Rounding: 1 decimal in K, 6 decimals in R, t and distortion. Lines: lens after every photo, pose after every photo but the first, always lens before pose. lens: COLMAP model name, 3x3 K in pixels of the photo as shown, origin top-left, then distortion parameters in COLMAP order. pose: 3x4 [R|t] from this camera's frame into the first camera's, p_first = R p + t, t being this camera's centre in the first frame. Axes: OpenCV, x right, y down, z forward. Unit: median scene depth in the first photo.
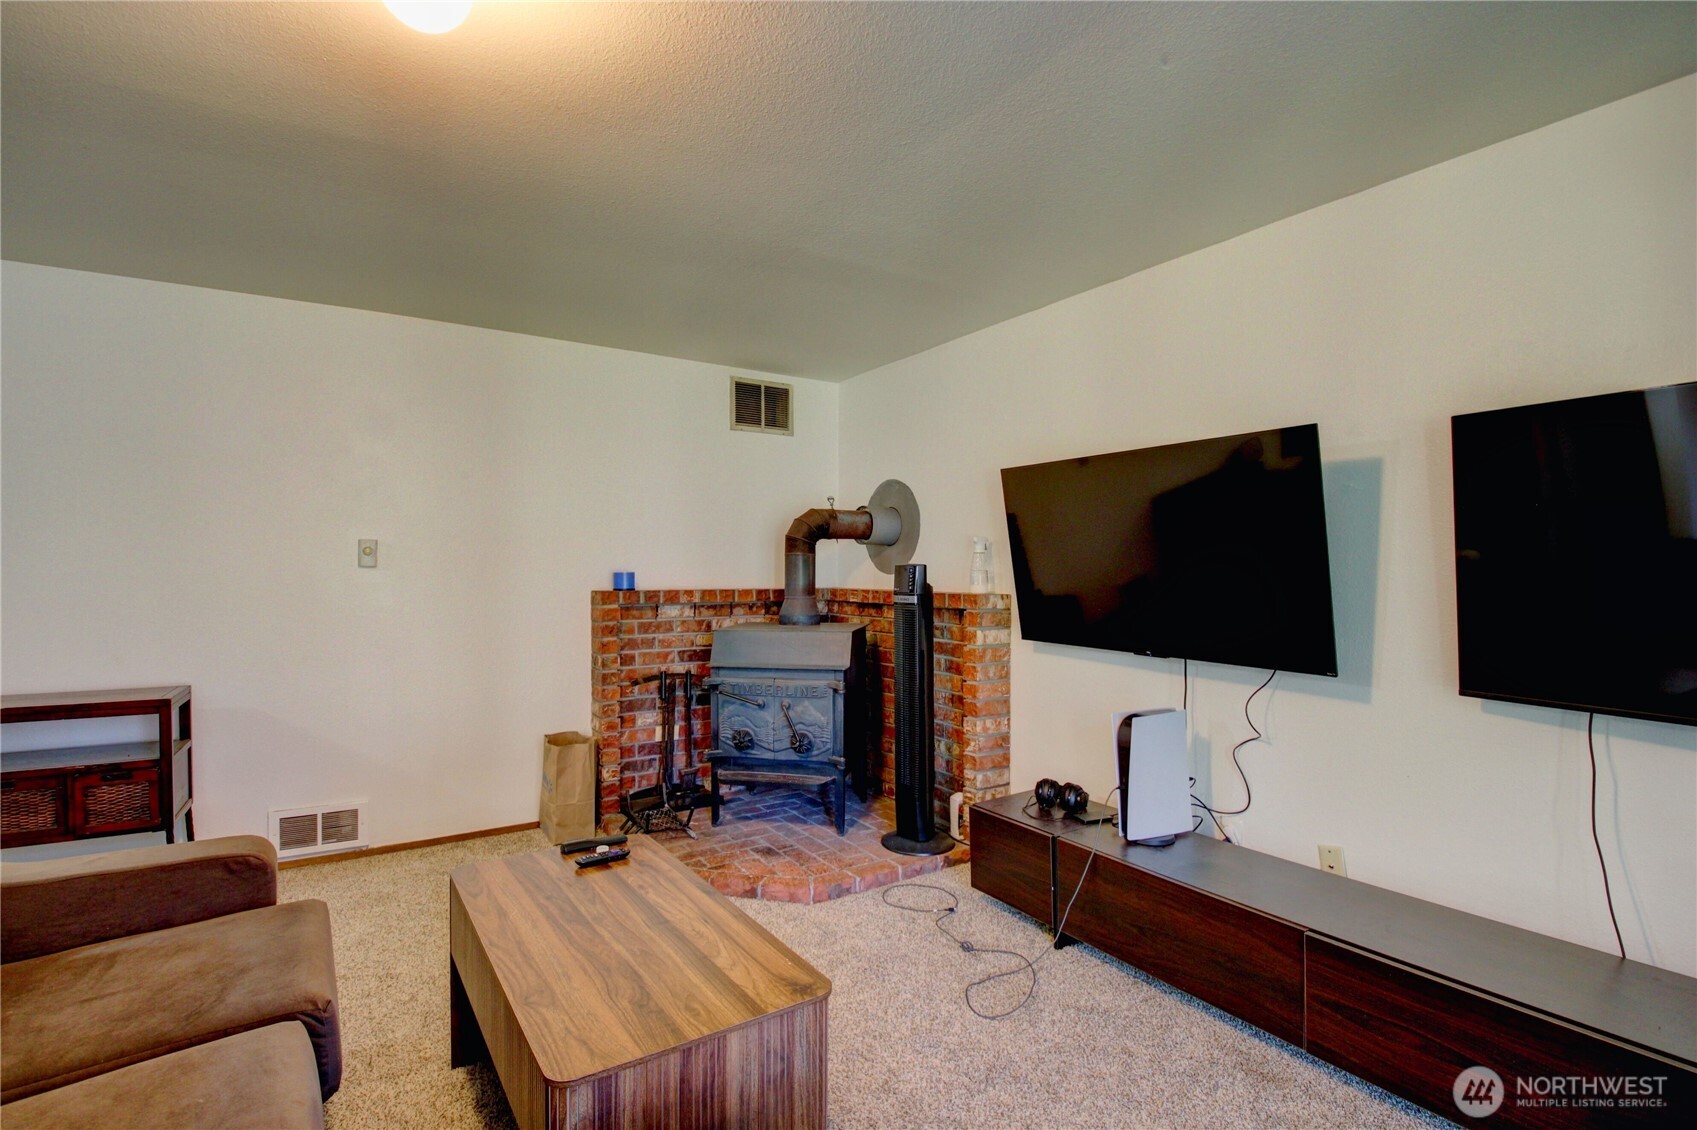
lens RADIAL K [[796.1, 0, 847.4], [0, 796.1, 574.9], [0, 0, 1]] dist [0.012289, -0.022657]
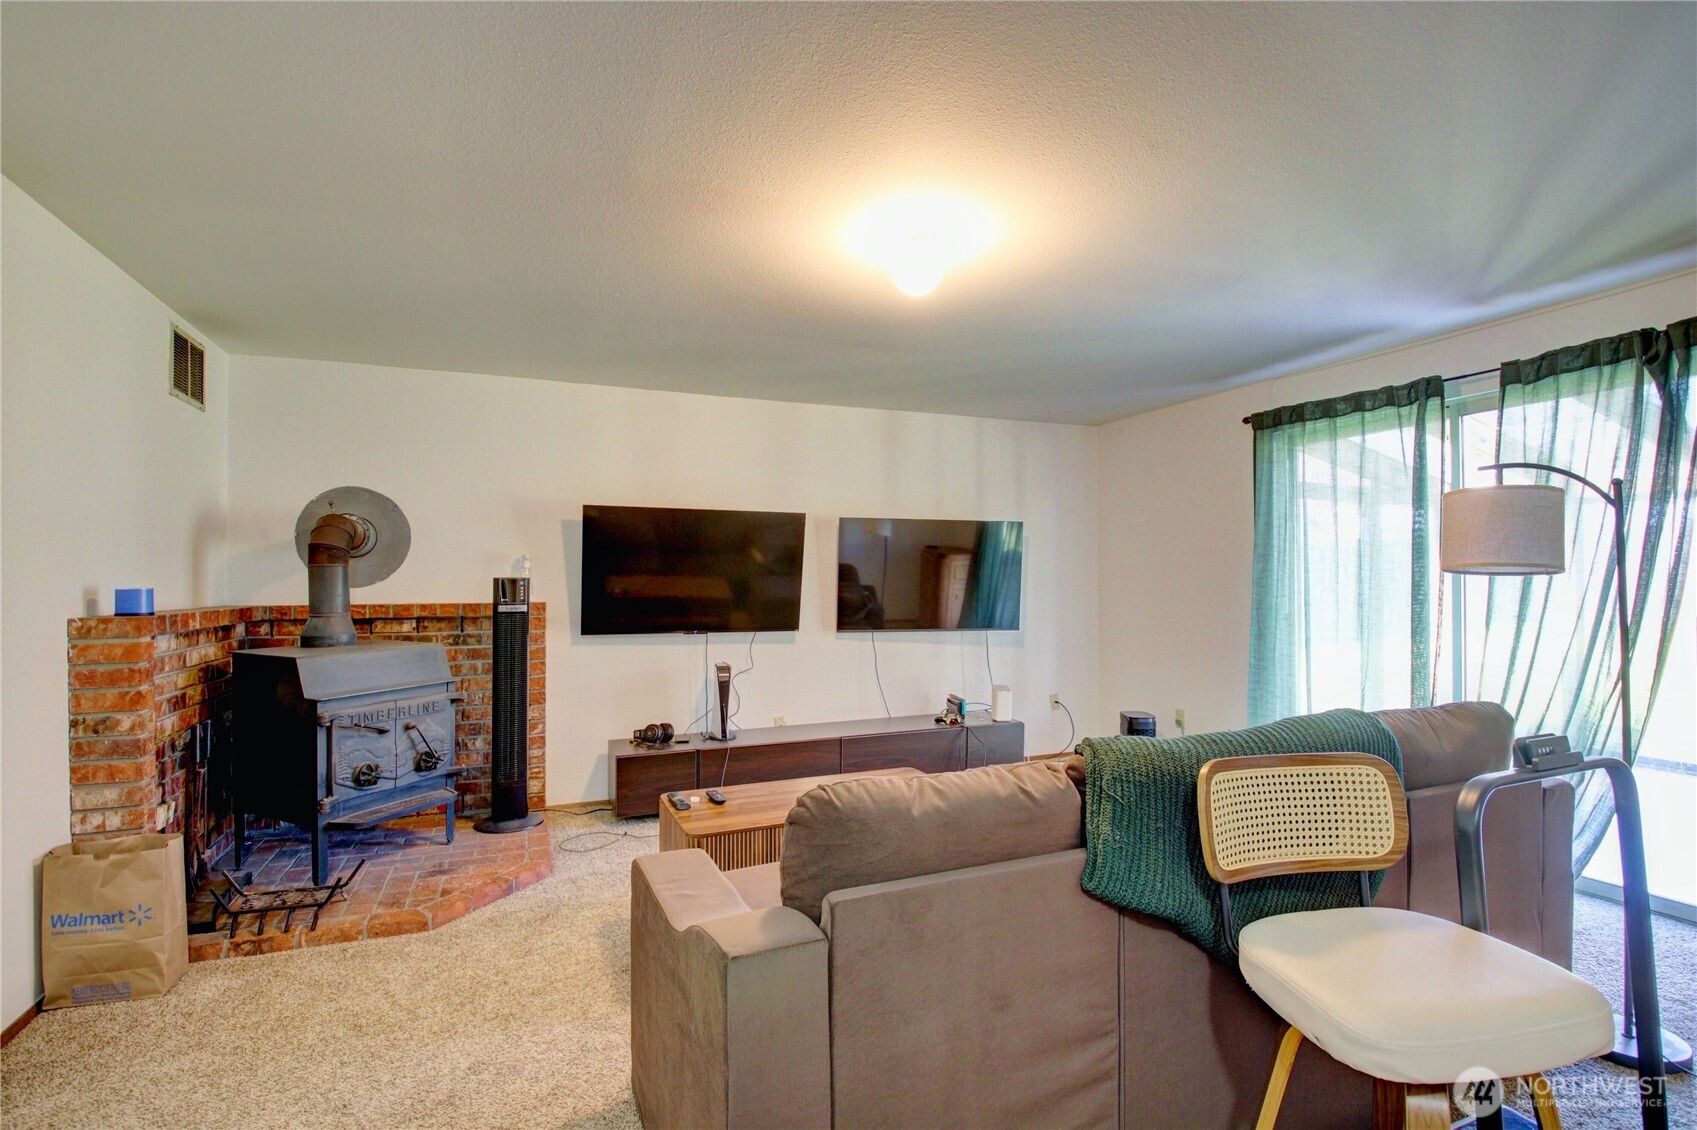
lens RADIAL K [[796.1, 0, 847.4], [0, 796.1, 574.9], [0, 0, 1]] dist [0.012289, -0.022657]
pose [[0.166438, 0.006802, 0.986029, -0.932278], [0.008113, 0.999933, -0.008267, -0.004903], [-0.986019, 0.009376, 0.166371, 0.323000]]
